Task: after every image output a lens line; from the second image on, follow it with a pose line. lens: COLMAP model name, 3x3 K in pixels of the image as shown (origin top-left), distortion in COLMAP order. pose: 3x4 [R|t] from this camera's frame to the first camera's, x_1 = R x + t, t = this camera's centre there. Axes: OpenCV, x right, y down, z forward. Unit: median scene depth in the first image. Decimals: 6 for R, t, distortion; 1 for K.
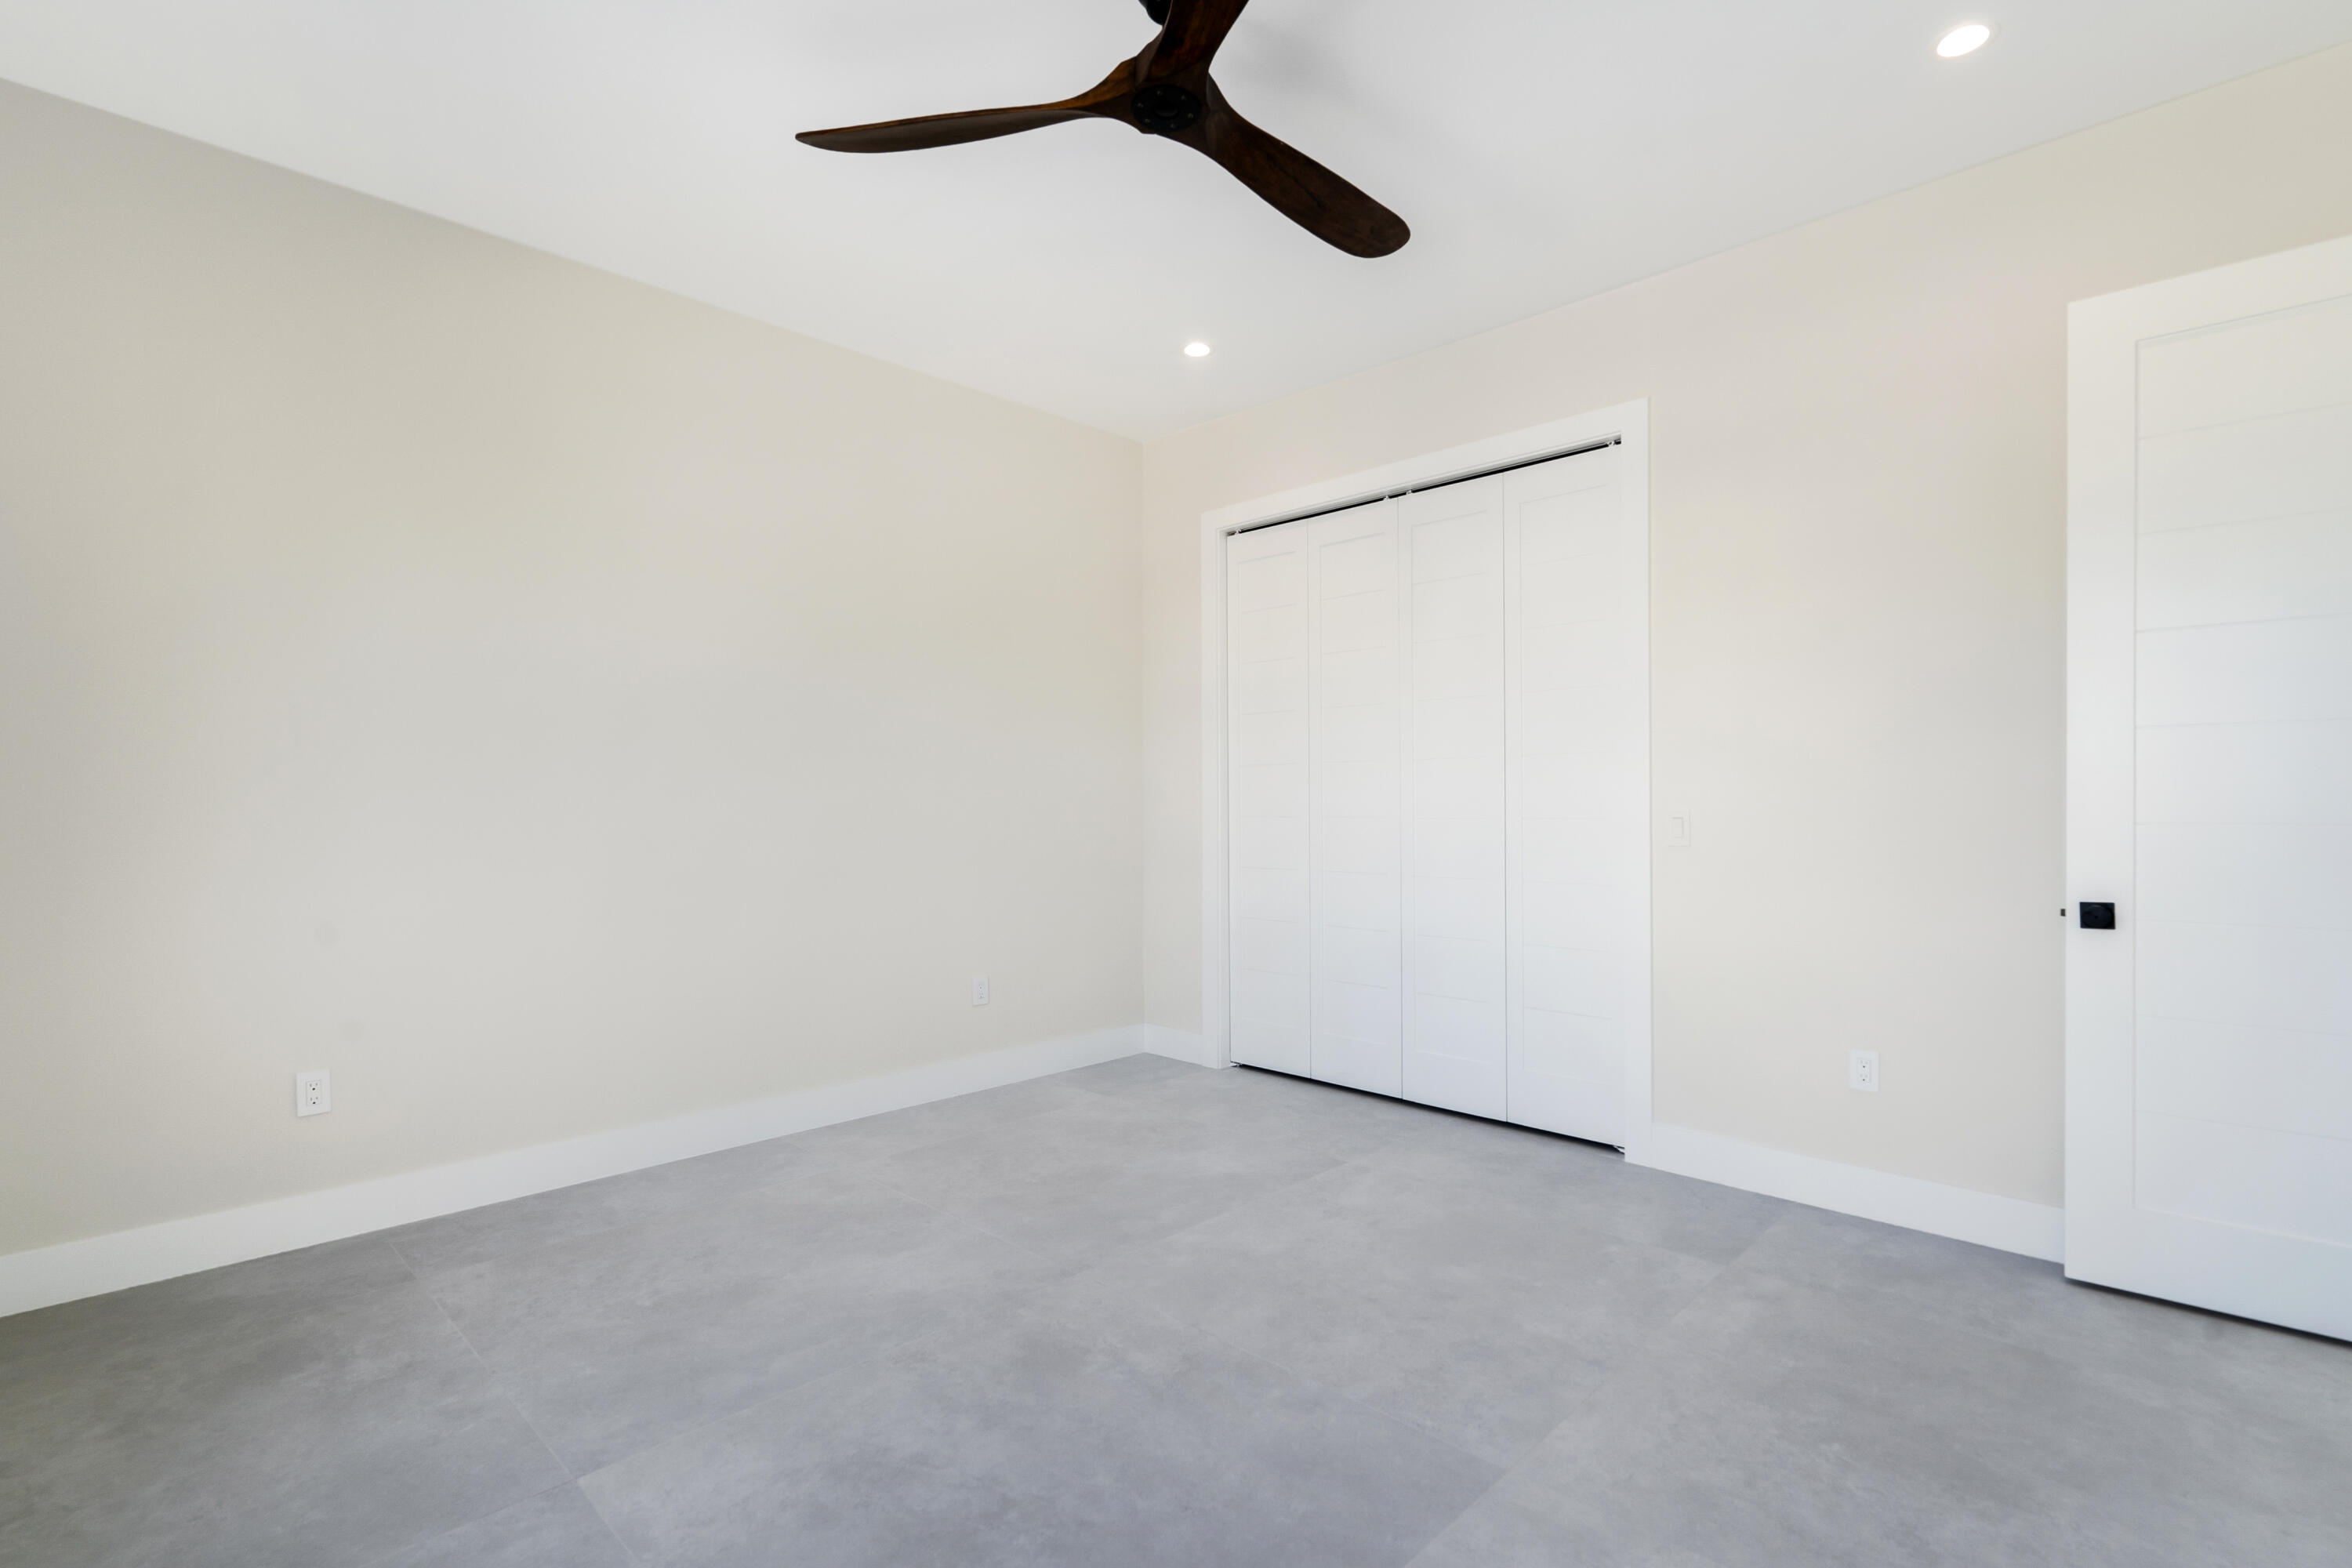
lens RADIAL K [[1074.7, 0, 1192.1], [0, 1074.7, 788.3], [0, 0, 1]] dist [-0.002660, -0.000210]
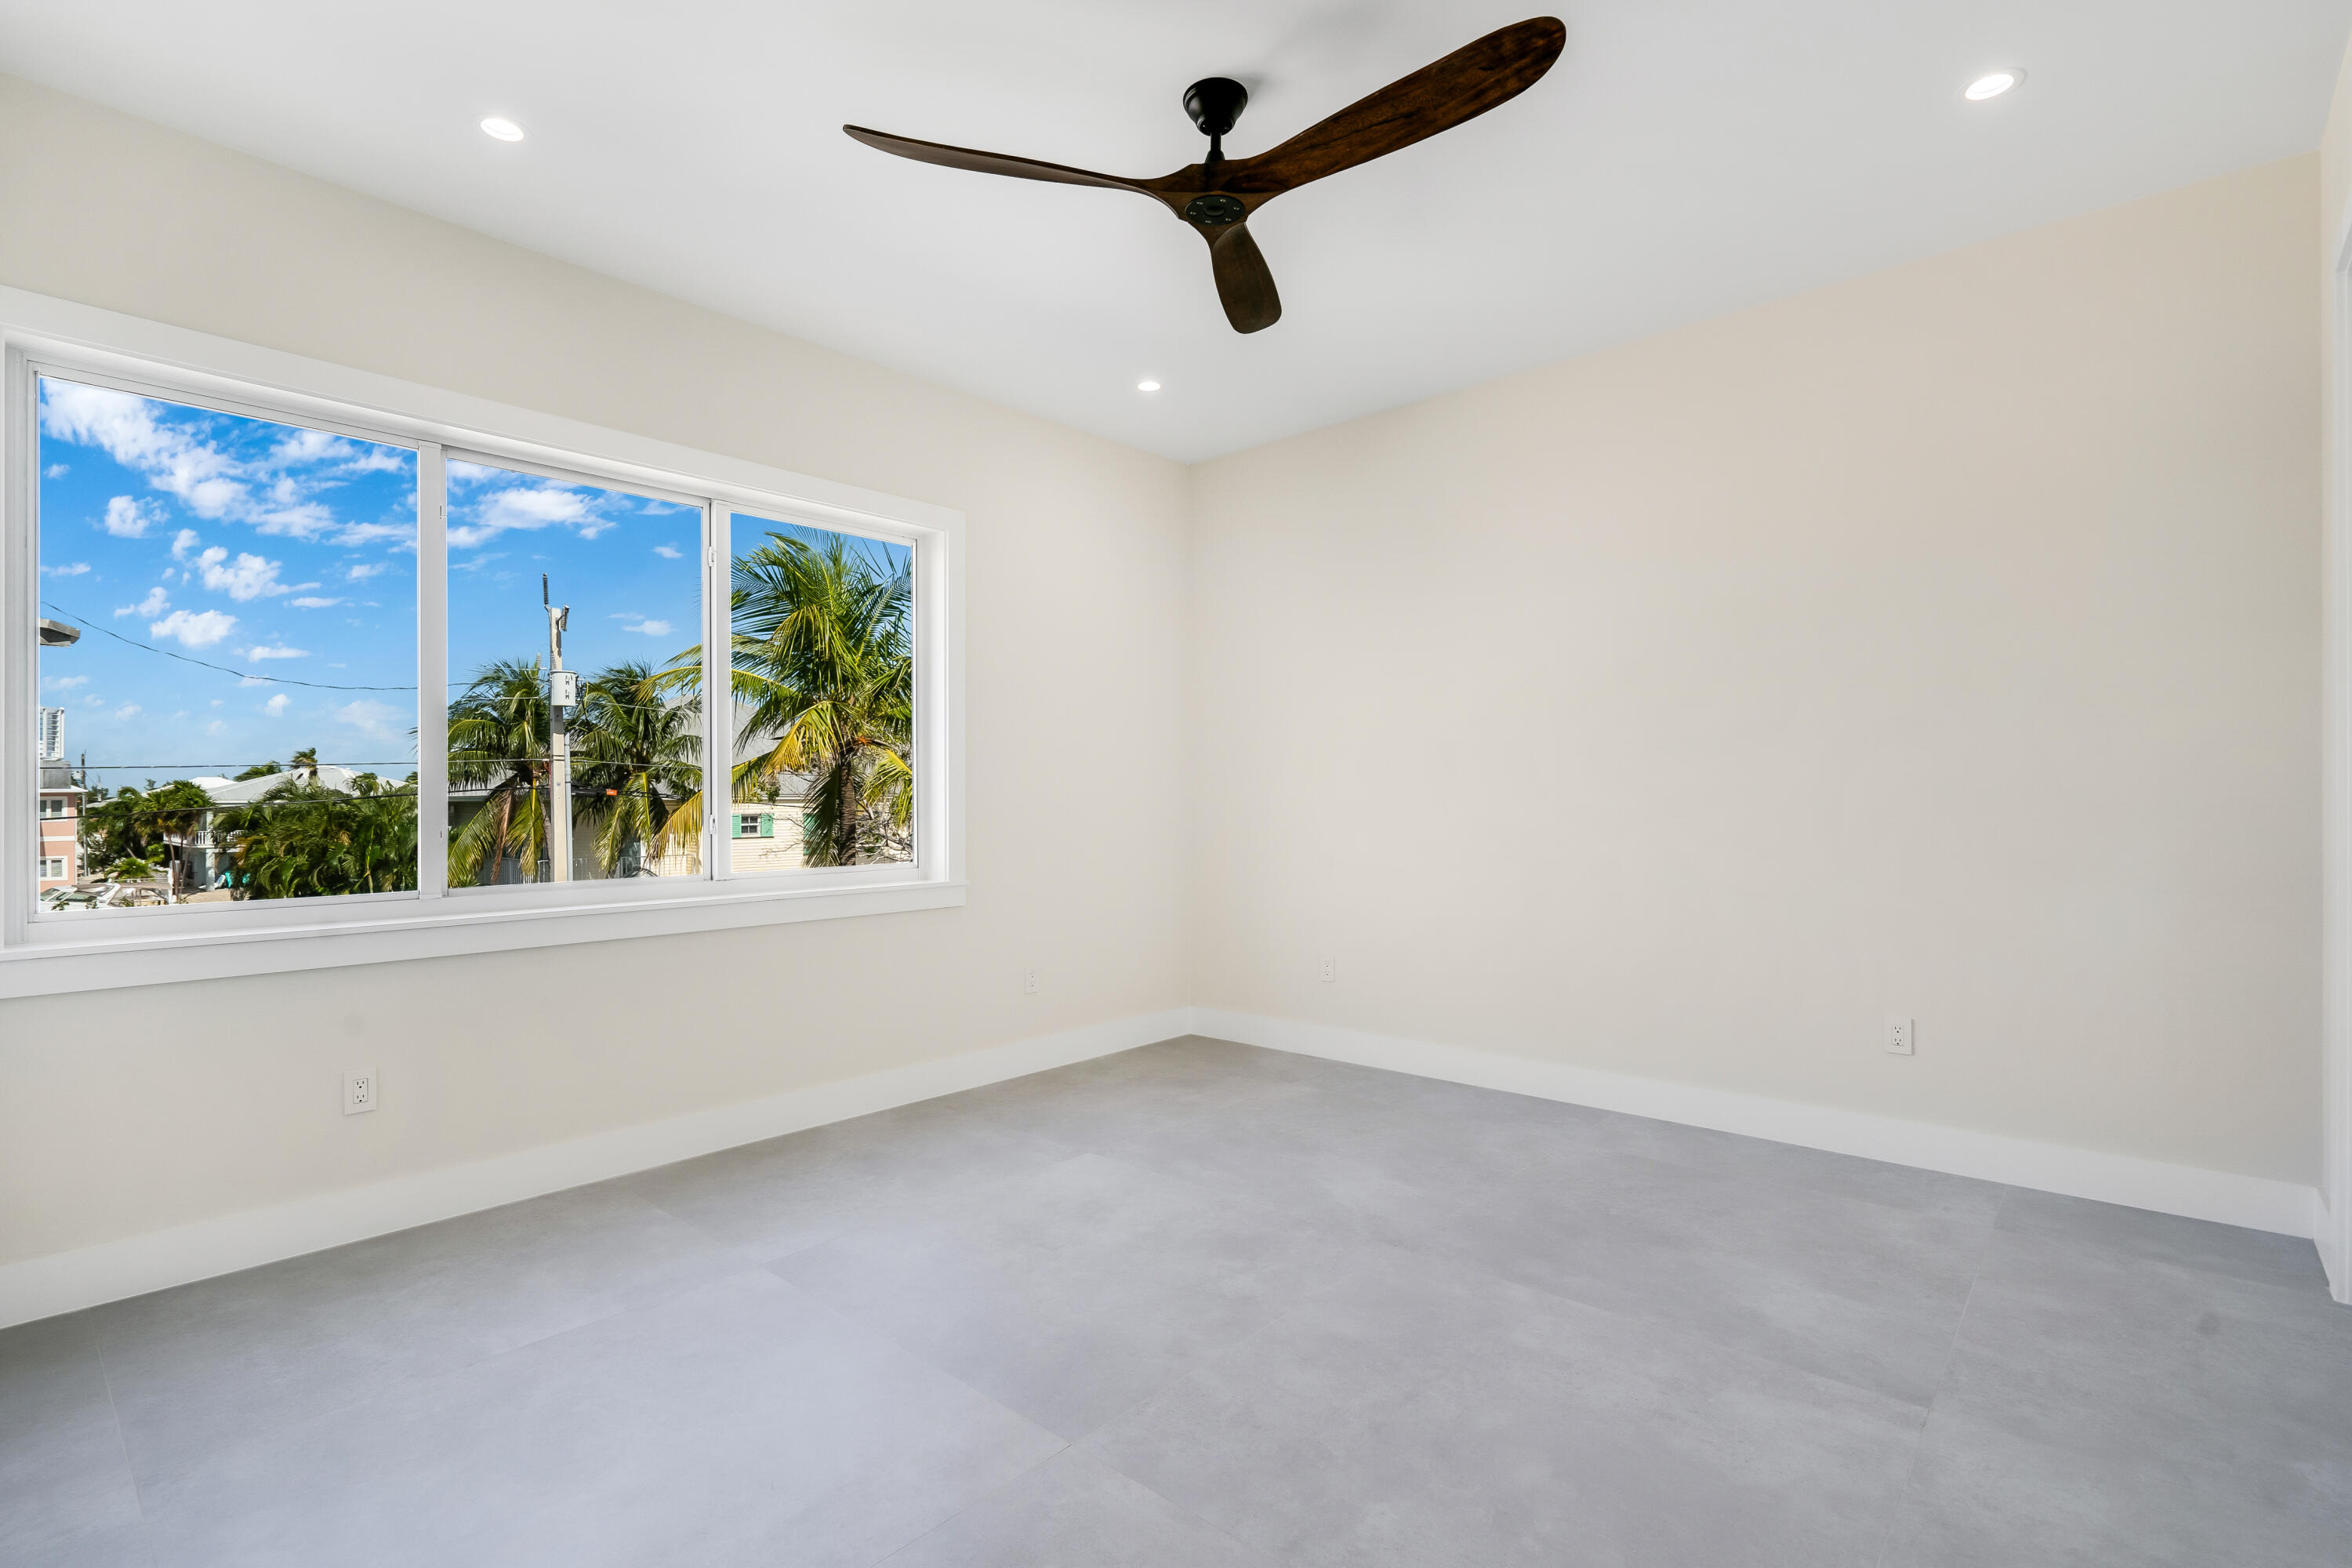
lens RADIAL K [[1074.7, 0, 1192.1], [0, 1074.7, 788.3], [0, 0, 1]] dist [-0.002660, -0.000210]
pose [[0.072634, -0.001774, -0.997357, 0.656741], [0.012778, 0.999918, -0.000848, -0.000976], [0.997277, -0.012683, 0.072651, 0.511249]]
